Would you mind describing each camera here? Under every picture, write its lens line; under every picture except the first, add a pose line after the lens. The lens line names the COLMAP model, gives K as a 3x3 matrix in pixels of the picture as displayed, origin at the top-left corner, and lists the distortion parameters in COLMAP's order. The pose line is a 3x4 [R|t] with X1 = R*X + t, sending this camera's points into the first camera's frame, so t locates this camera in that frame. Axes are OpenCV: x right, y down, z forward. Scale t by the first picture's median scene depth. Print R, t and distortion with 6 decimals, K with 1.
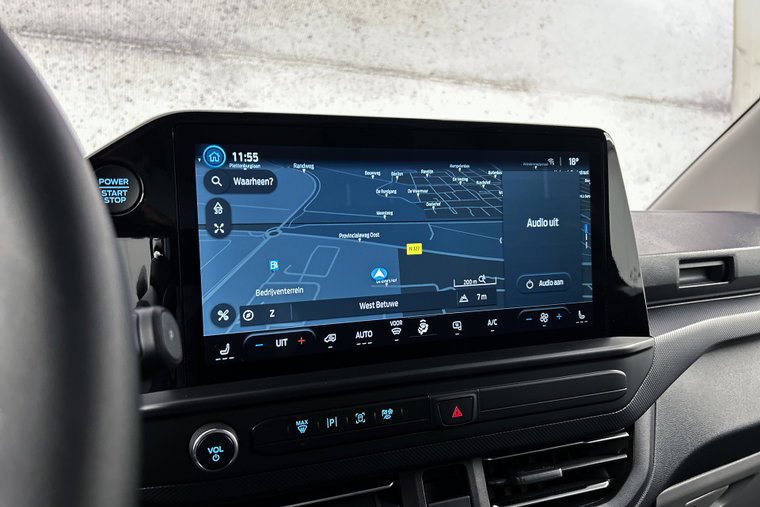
lens RADIAL K [[579.5, 0, 387.0], [0, 579.5, 256.3], [0, 0, 1]] dist [0.041376, -0.038594]
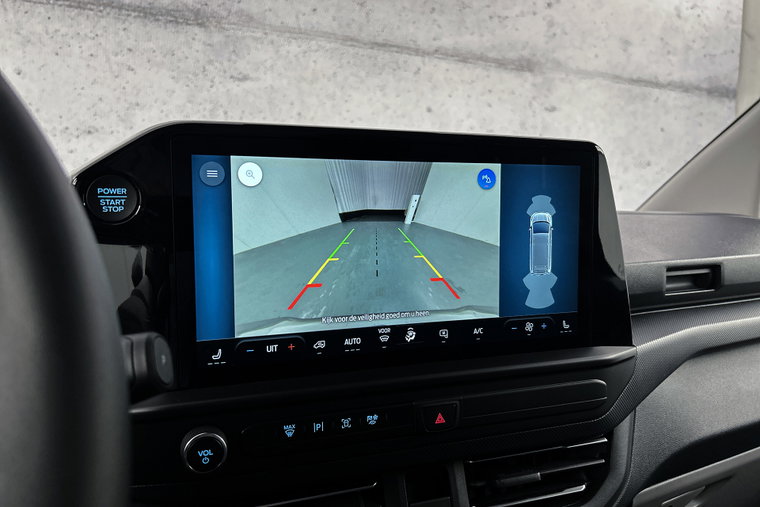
lens RADIAL K [[579.5, 0, 385.1], [0, 579.5, 248.6], [0, 0, 1]] dist [0.041376, -0.038594]
pose [[0.999480, 0.032236, -0.000560, 0.009316], [-0.032201, 0.998946, 0.032704, -0.045174], [0.001614, -0.032669, 0.999465, -0.017133]]
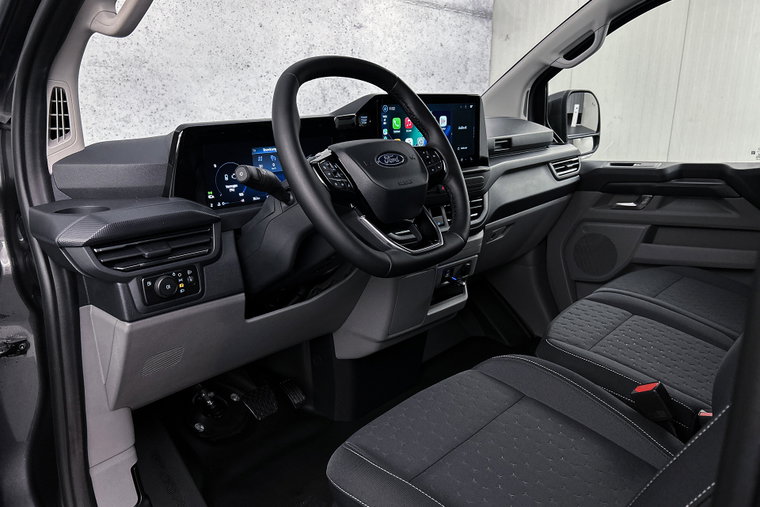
lens RADIAL K [[579.5, 0, 377.5], [0, 579.5, 254.6], [0, 0, 1]] dist [0.041376, -0.038594]
pose [[0.936290, -0.074060, 0.343330, -0.957850], [0.004932, 0.980192, 0.197989, -0.008505], [-0.351192, -0.183681, 0.918110, -1.353680]]
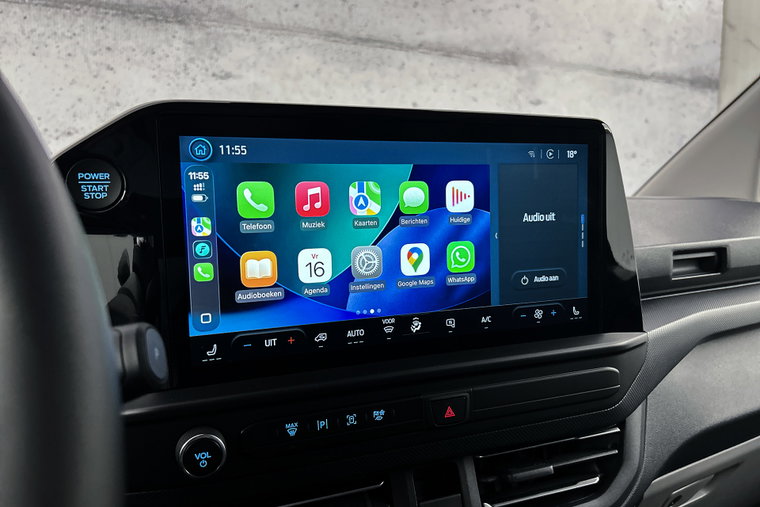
lens RADIAL K [[579.5, 0, 383.4], [0, 579.5, 251.1], [0, 0, 1]] dist [0.041376, -0.038594]
pose [[0.999771, 0.008793, 0.019515, -0.009041], [-0.009556, 0.999179, 0.039382, -0.028660], [-0.019153, -0.039560, 0.999034, 0.022431]]
